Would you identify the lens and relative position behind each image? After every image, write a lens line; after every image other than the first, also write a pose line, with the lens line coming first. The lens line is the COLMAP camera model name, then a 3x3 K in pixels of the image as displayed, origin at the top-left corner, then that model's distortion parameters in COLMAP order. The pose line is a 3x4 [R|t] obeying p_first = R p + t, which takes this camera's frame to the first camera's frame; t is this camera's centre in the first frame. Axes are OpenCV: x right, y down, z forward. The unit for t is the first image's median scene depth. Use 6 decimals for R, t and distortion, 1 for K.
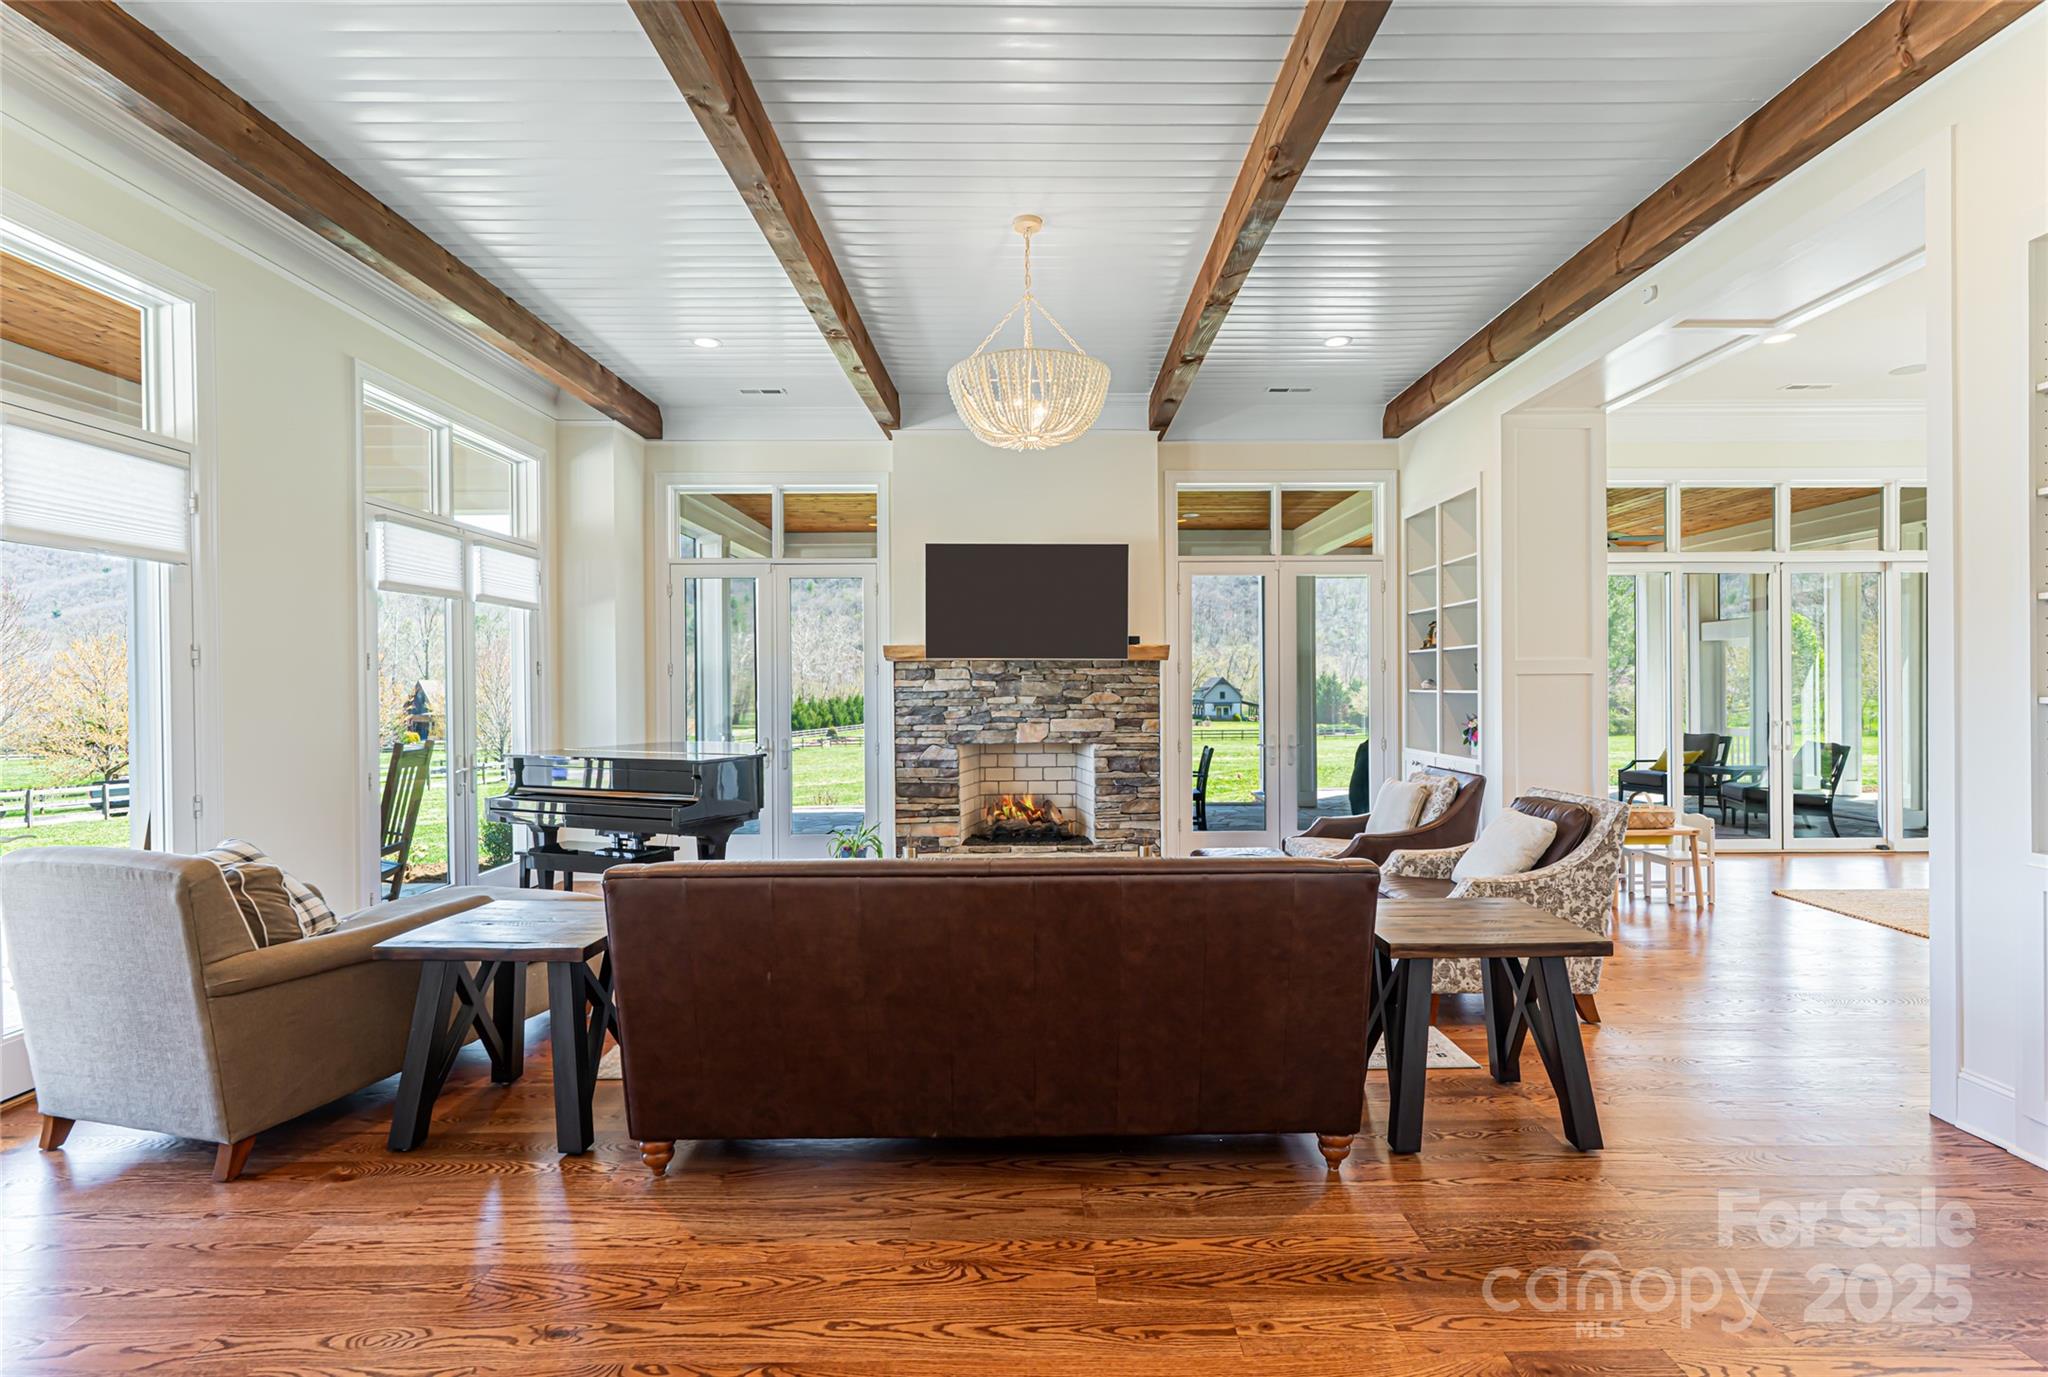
lens RADIAL K [[951.7, 0, 1051.9], [0, 951.7, 689.3], [0, 0, 1]] dist [0.001386, -0.001171]
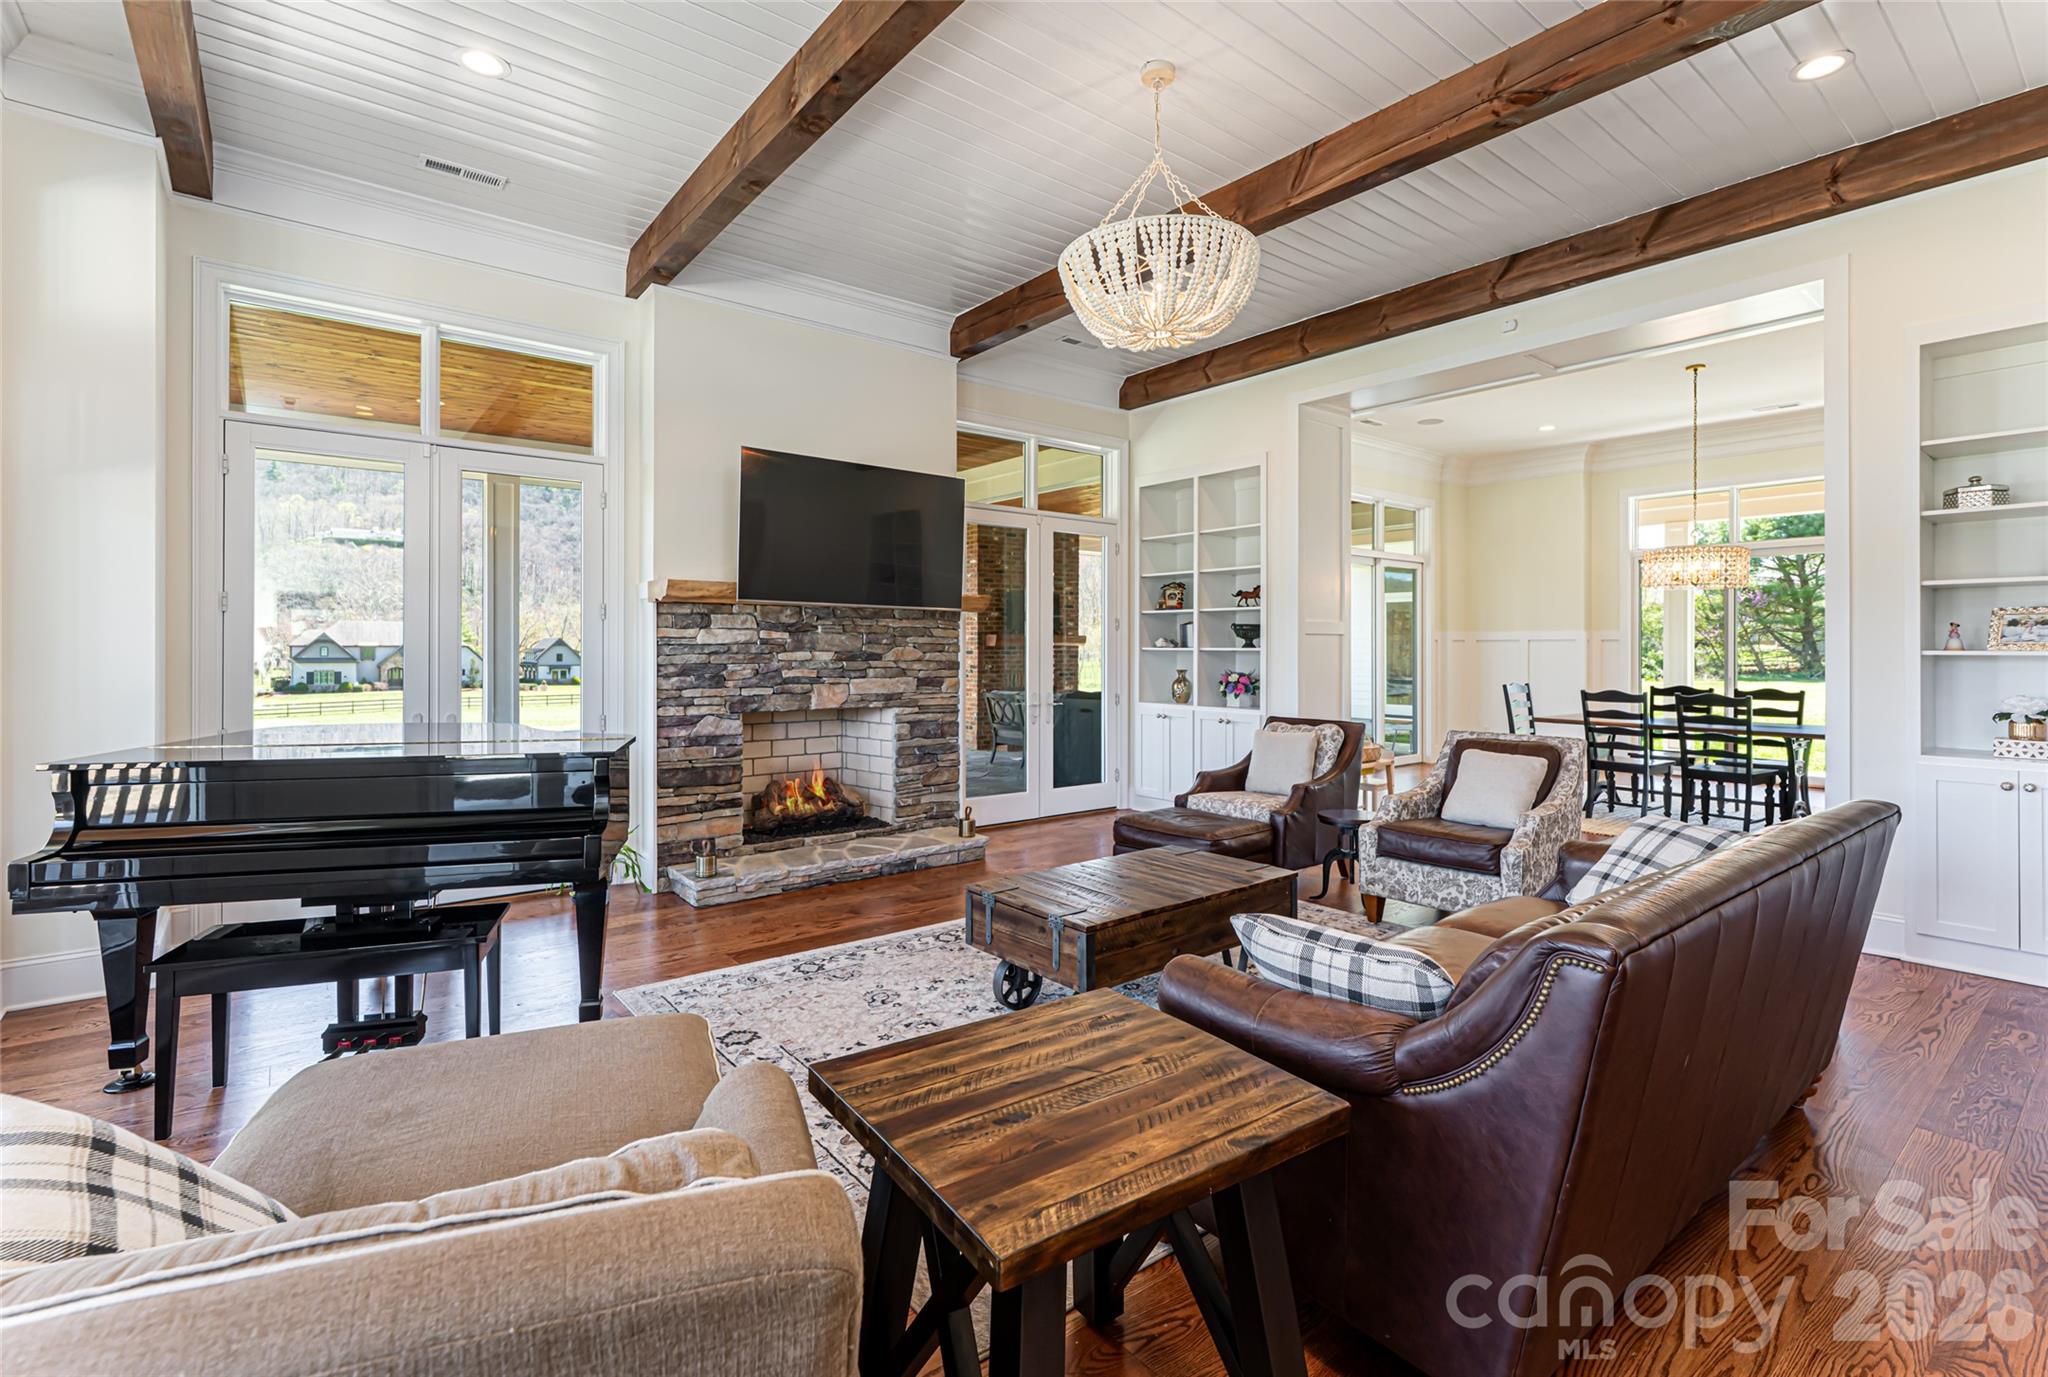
lens RADIAL K [[951.7, 0, 1029.6], [0, 951.7, 642.8], [0, 0, 1]] dist [0.001386, -0.001171]
pose [[0.782236, 0.011503, 0.622875, -0.394702], [-0.005574, 0.999919, -0.011466, 0.008498], [-0.622957, 0.005497, 0.782237, 0.256684]]
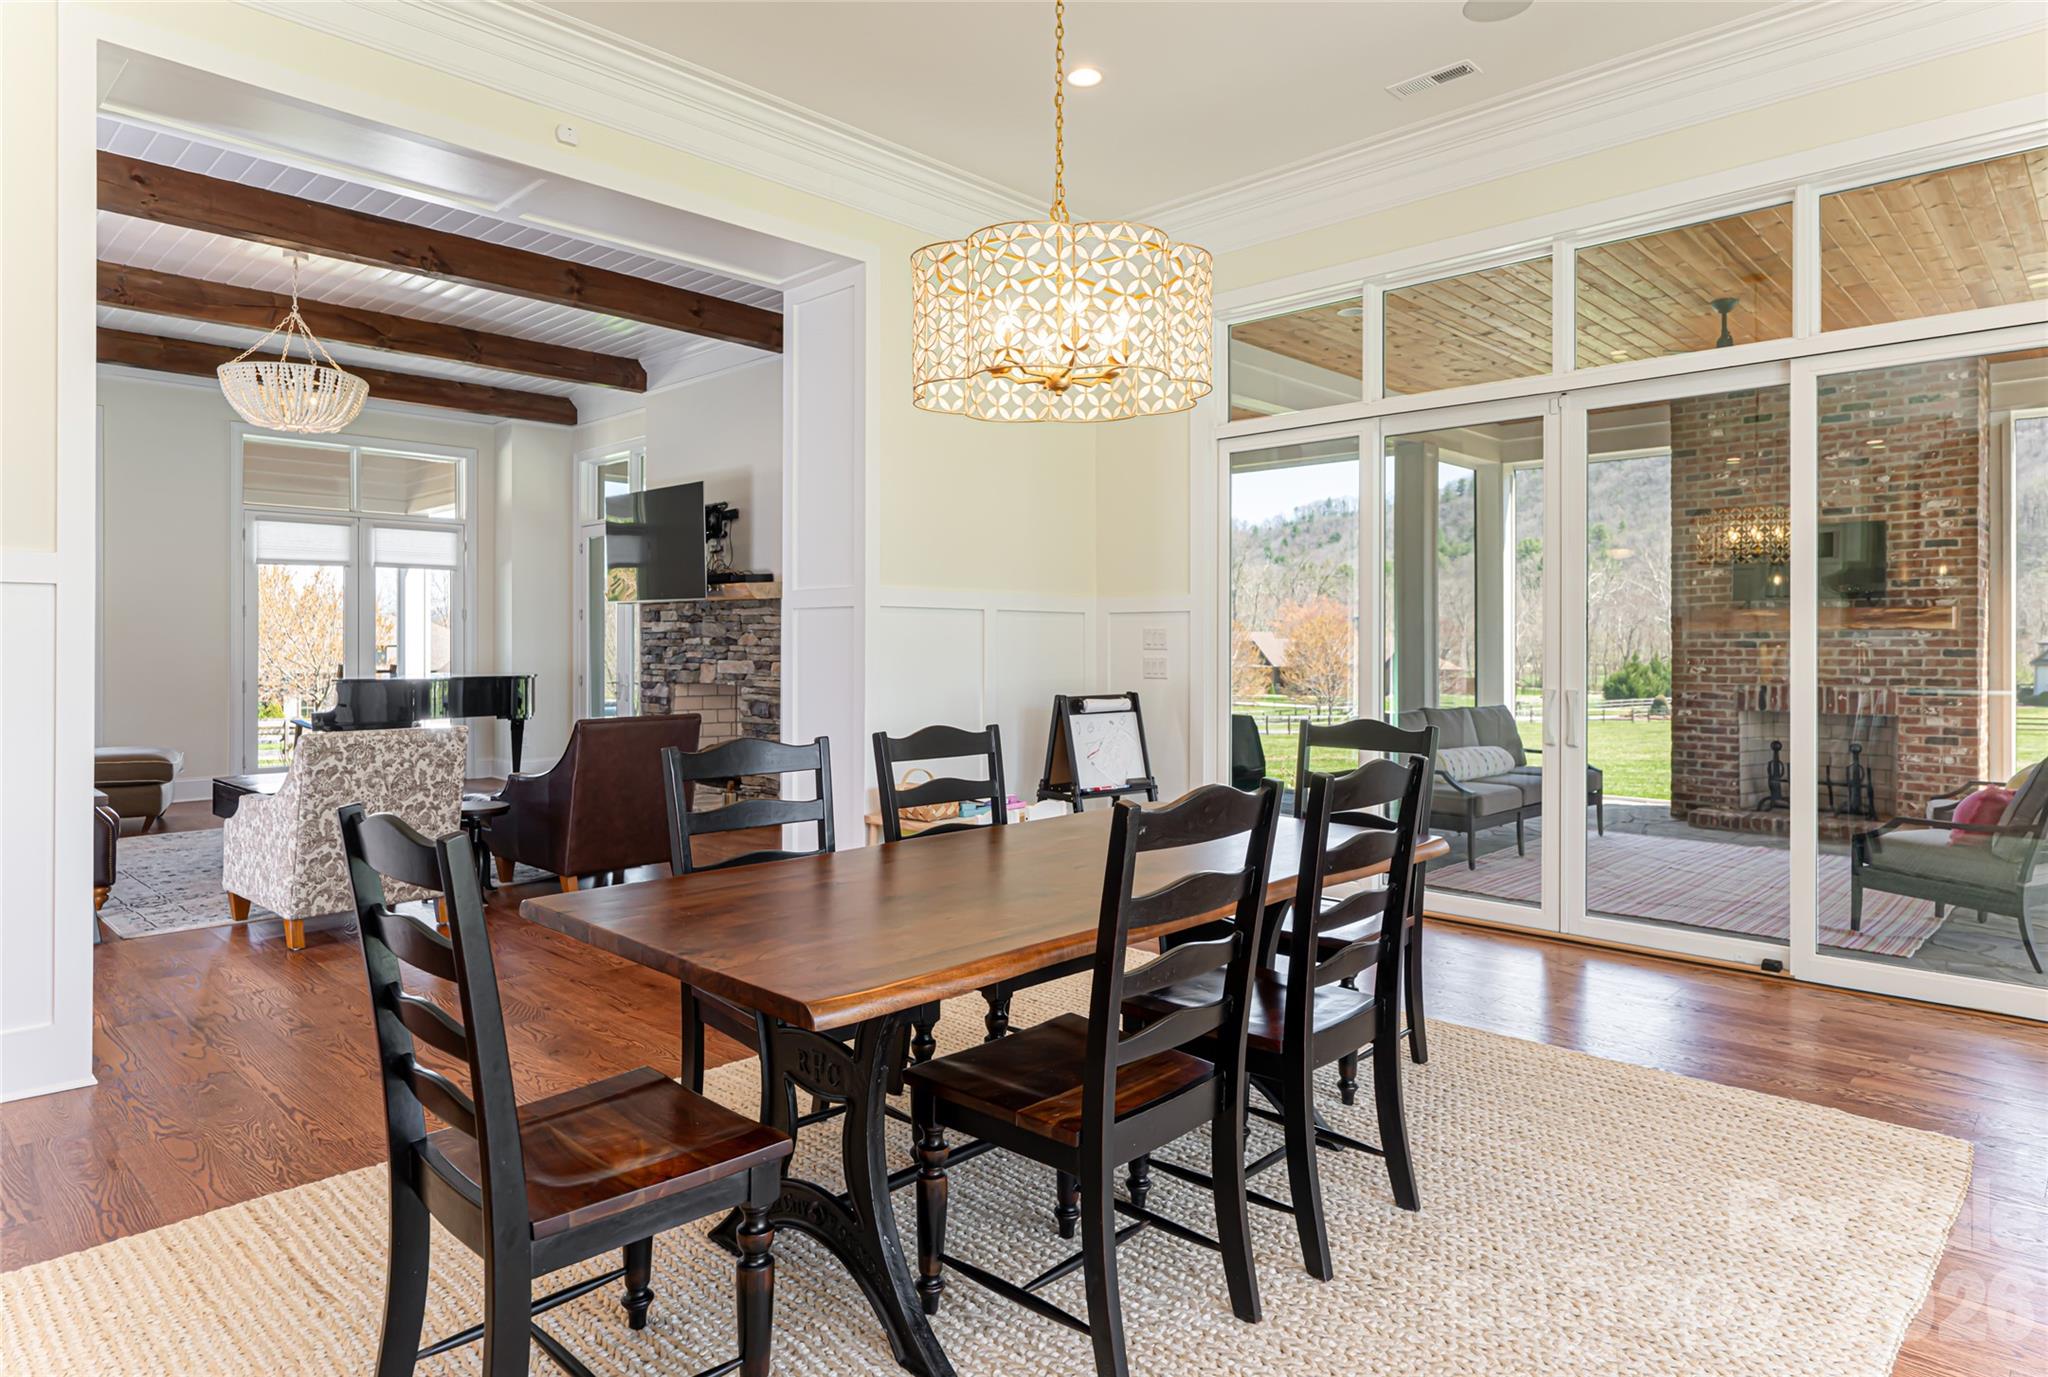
lens RADIAL K [[1185.1, 0, 1020.6], [0, 1185.1, 640.7], [0, 0, 1]] dist [0.000869, 0.000308]
pose [[0.712983, 0.005734, -0.701158, 1.090797], [-0.007463, 0.999972, 0.000588, 0.007908], [0.701141, 0.004814, 0.713006, 0.339749]]
